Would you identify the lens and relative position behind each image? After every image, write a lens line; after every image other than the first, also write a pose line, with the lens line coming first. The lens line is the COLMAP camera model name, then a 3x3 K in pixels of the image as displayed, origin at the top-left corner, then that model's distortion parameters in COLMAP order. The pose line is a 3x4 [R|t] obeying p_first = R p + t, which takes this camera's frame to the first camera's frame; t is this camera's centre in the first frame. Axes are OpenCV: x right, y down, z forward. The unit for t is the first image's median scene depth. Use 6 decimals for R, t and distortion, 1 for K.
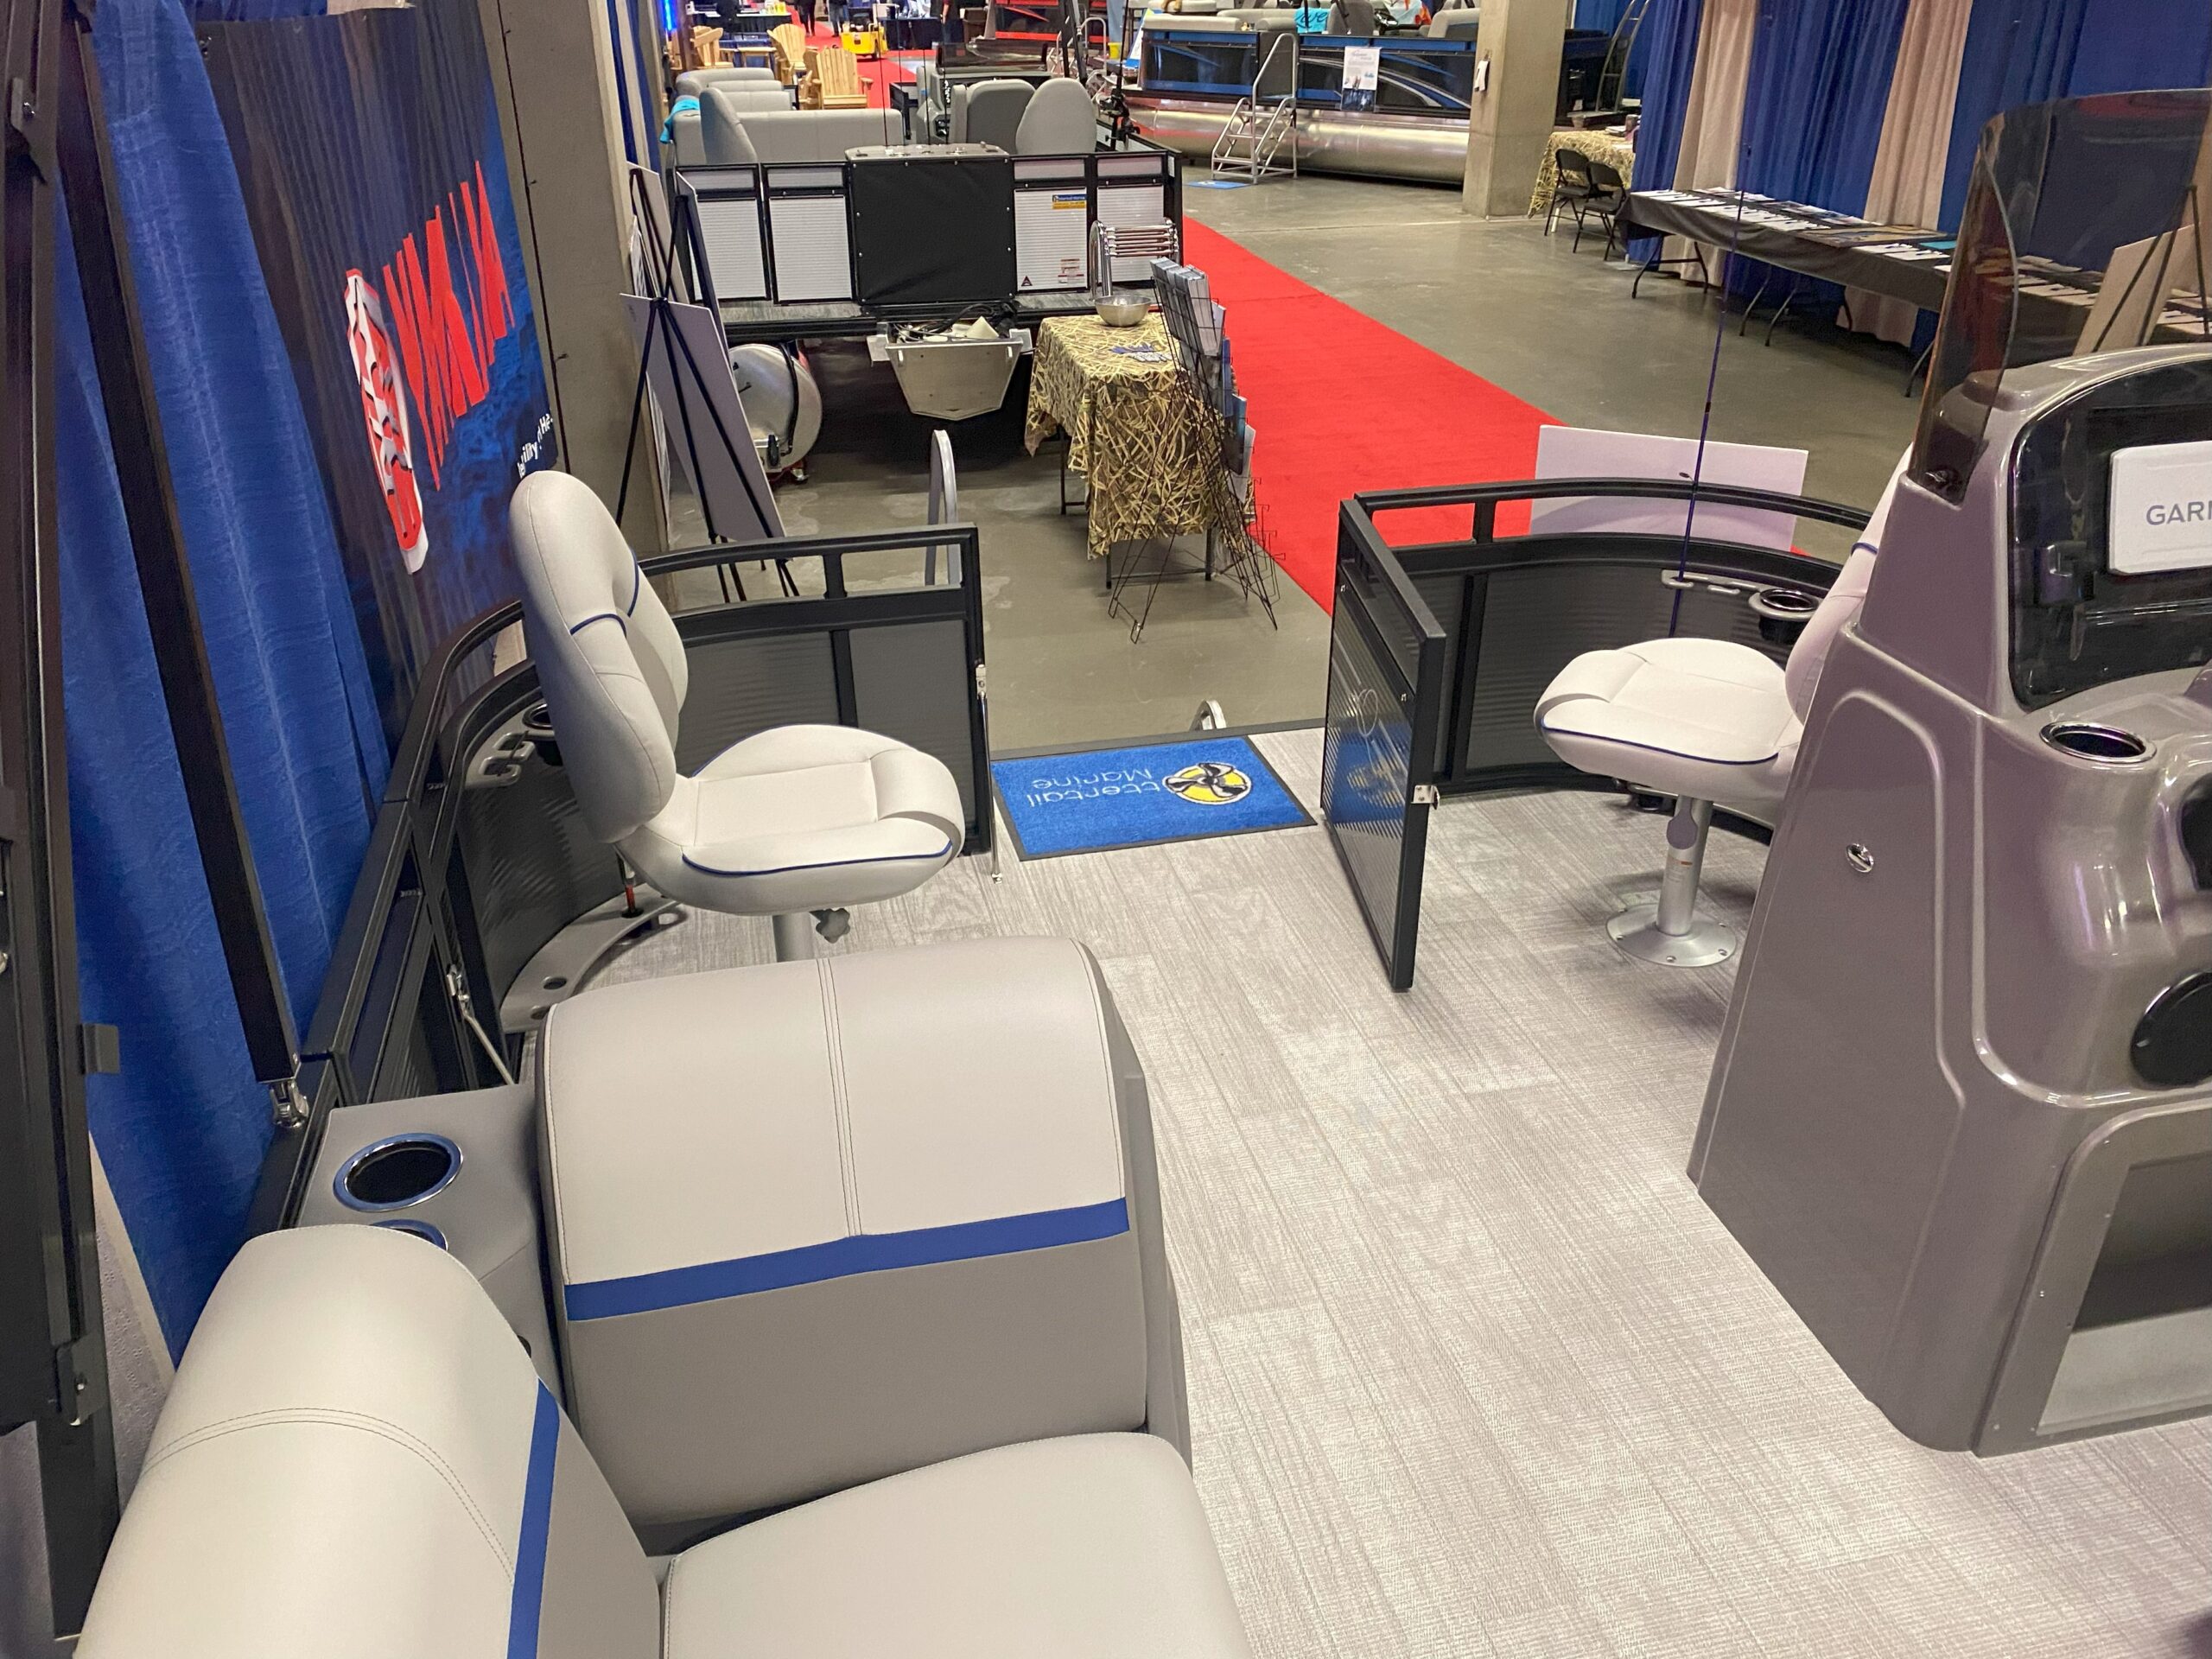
lens RADIAL K [[1690.0, 0, 1099.1], [0, 1690.0, 840.0], [0, 0, 1]] dist [0.024913, -0.018331]
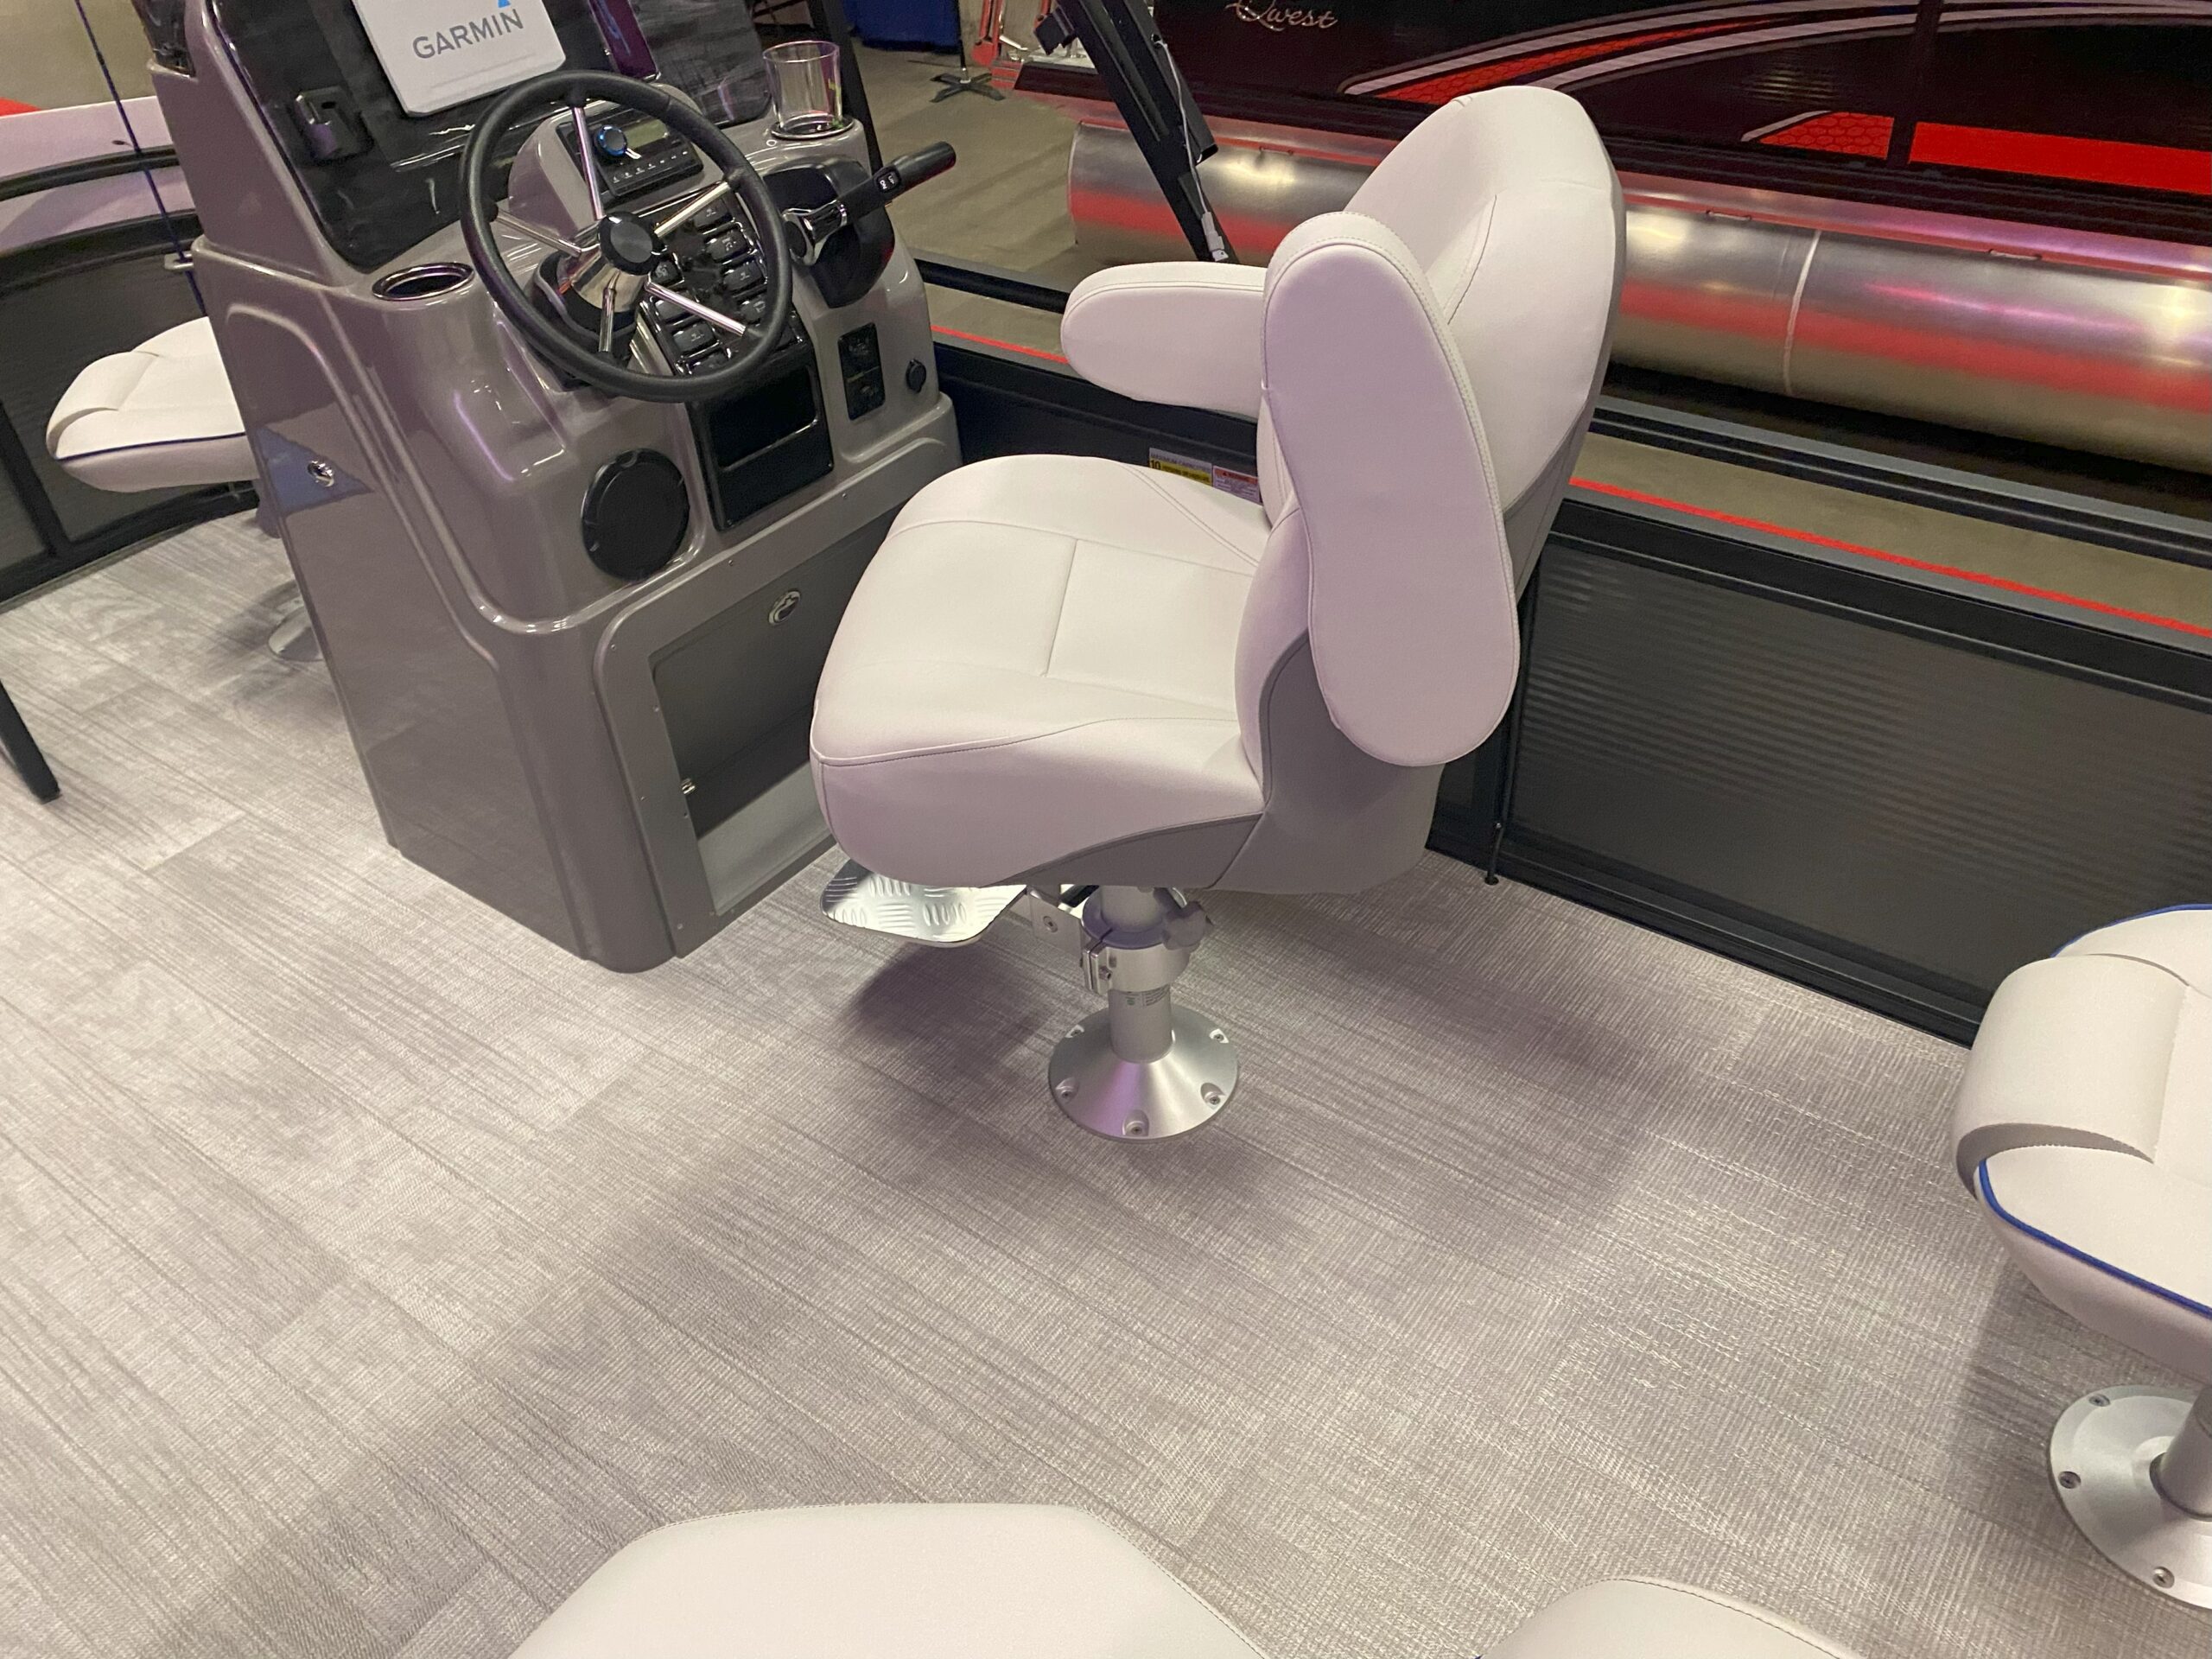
lens RADIAL K [[1690.0, 0, 1097.7], [0, 1690.0, 821.8], [0, 0, 1]] dist [0.024913, -0.018331]
pose [[0.764710, -0.431752, 0.478340, 0.200697], [0.357715, 0.901882, 0.242174, 0.096983], [-0.535966, -0.014083, 0.844122, -0.053306]]
